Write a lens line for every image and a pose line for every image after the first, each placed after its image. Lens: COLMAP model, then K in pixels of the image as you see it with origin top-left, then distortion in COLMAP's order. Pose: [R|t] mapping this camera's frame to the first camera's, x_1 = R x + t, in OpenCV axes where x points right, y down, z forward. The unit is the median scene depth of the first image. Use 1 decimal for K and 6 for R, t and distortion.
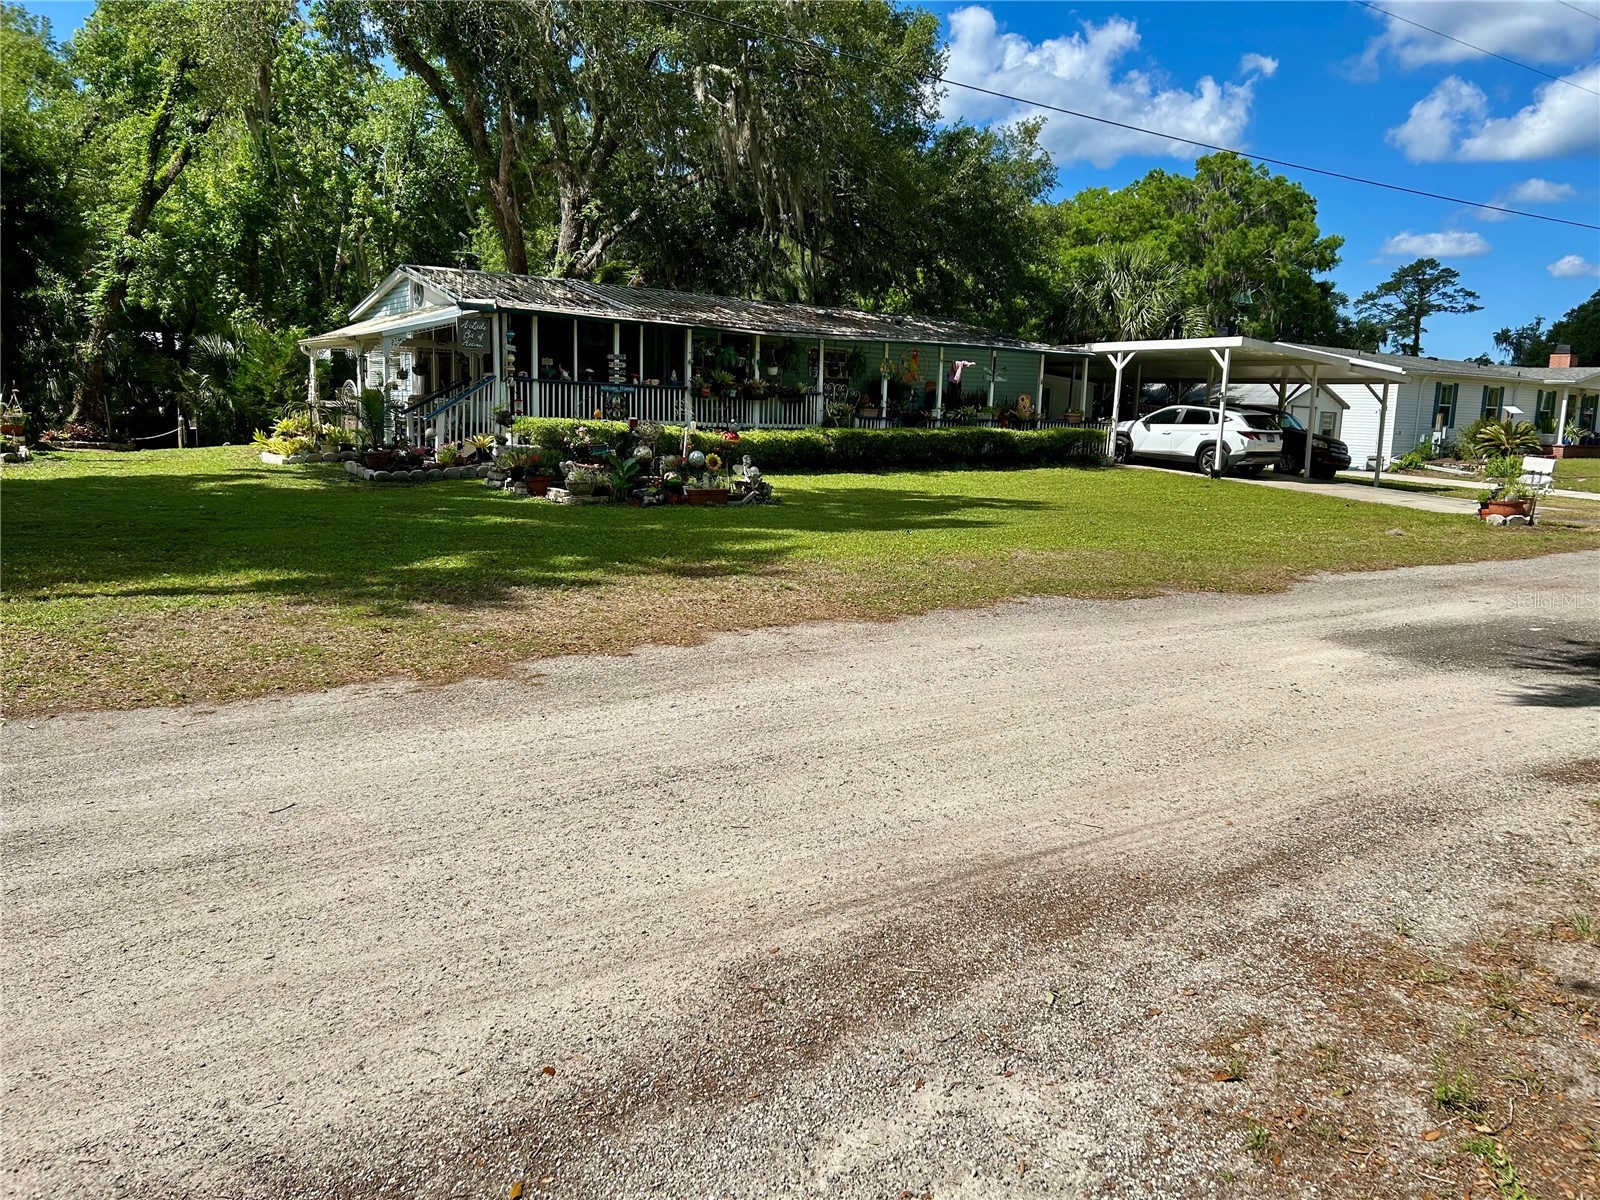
lens RADIAL K [[1203.7, 0, 820.3], [0, 1203.7, 622.8], [0, 0, 1]] dist [0.055389, -0.062708]
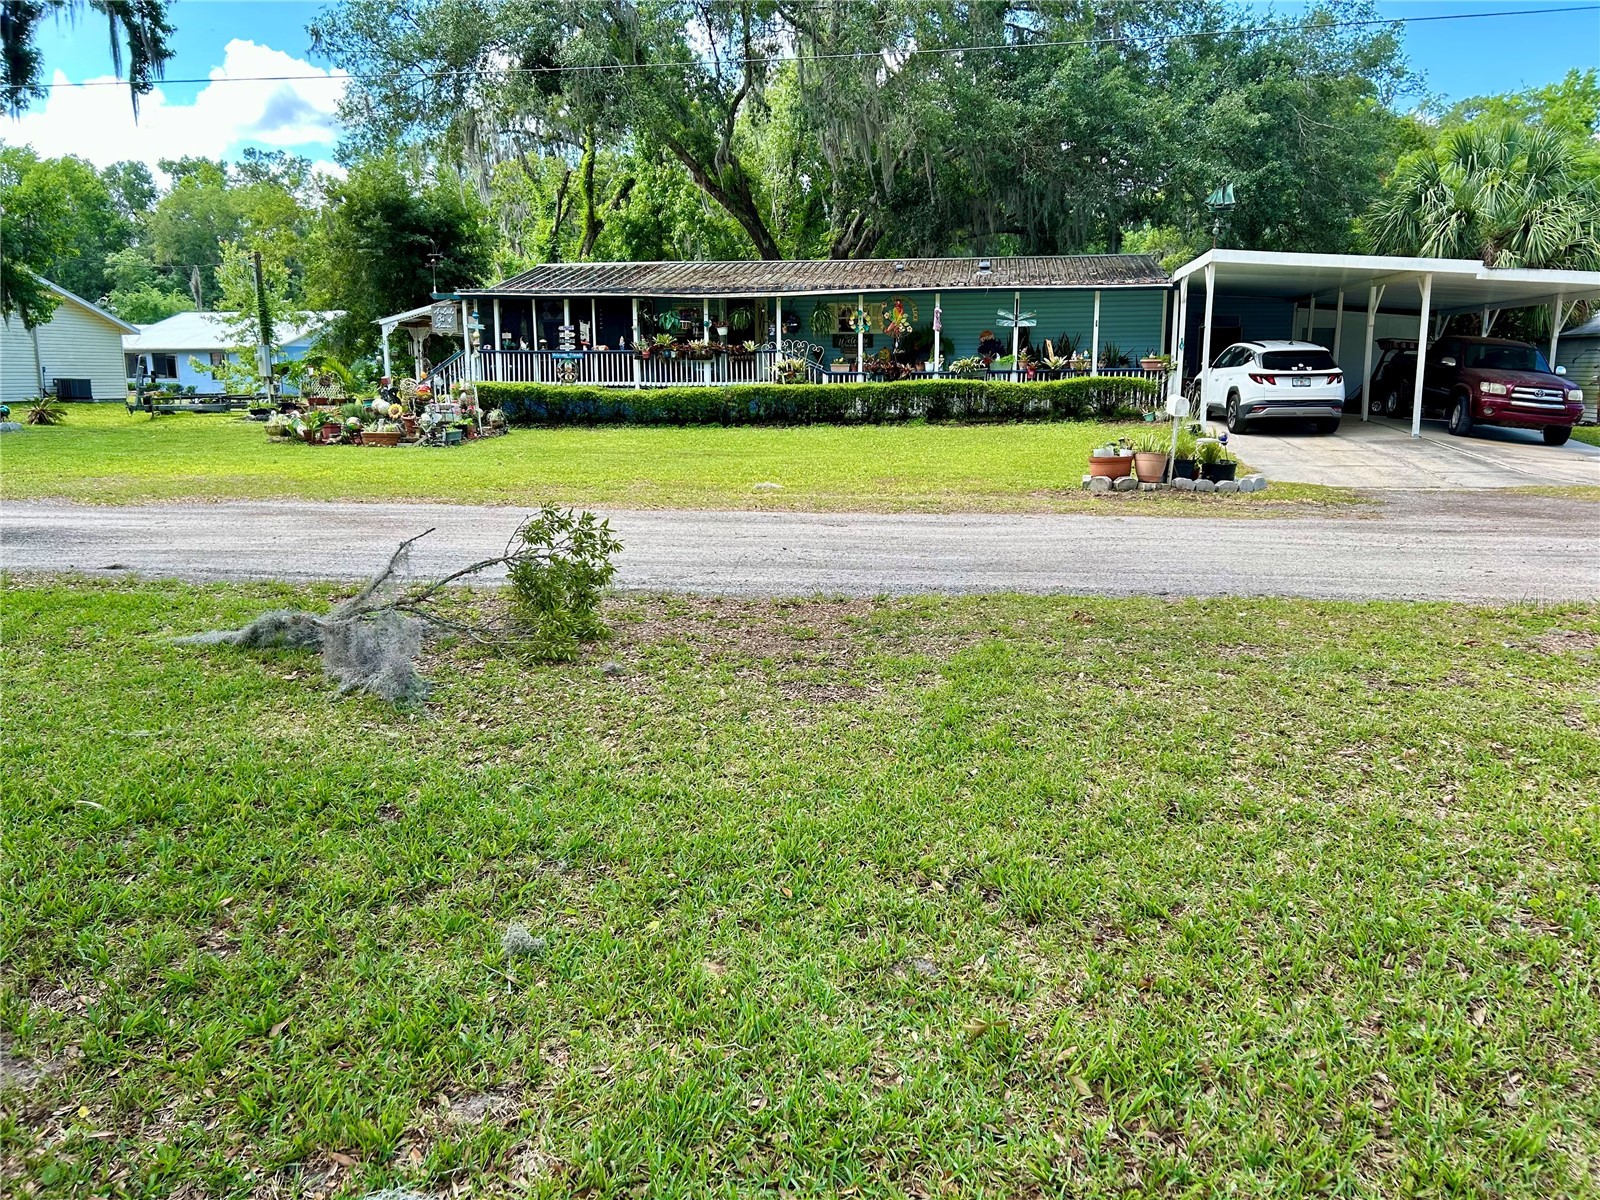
lens RADIAL K [[1203.7, 0, 804.1], [0, 1203.7, 593.2], [0, 0, 1]] dist [0.055389, -0.062708]
pose [[0.742283, 0.082407, -0.665000, 1.238171], [-0.090732, 0.995630, 0.022101, -0.019674], [0.663915, 0.043931, 0.746516, 0.459703]]
